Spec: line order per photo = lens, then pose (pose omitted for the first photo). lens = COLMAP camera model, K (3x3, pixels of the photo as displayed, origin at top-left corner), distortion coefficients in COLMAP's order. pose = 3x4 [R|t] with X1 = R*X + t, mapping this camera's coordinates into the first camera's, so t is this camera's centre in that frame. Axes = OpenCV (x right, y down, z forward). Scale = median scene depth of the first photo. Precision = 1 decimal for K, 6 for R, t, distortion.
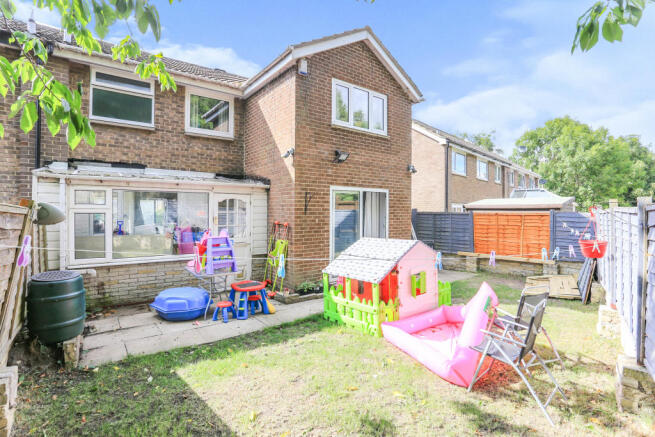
lens RADIAL K [[340.4, 0, 327.5], [0, 340.4, 218.5], [0, 0, 1]] dist [-0.003144, -0.000115]
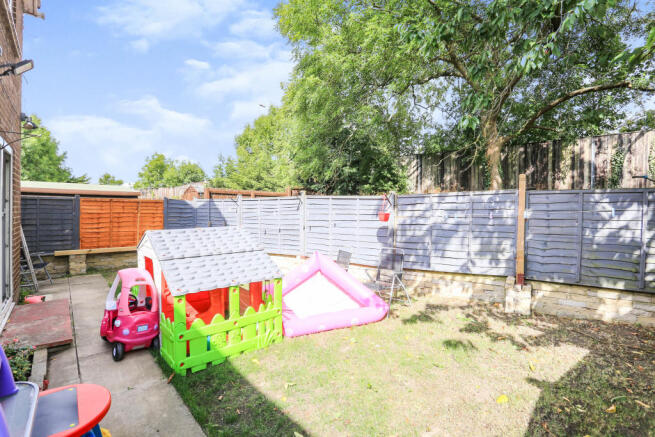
lens RADIAL K [[317.8, 0, 326.6], [0, 317.8, 209.8], [0, 0, 1]] dist [-0.001416, 0.000226]
pose [[-0.093028, 0.003624, 0.995657, -0.370173], [0.004246, 0.999986, -0.003243, 0.016097], [-0.995654, 0.003926, -0.093042, 0.548363]]
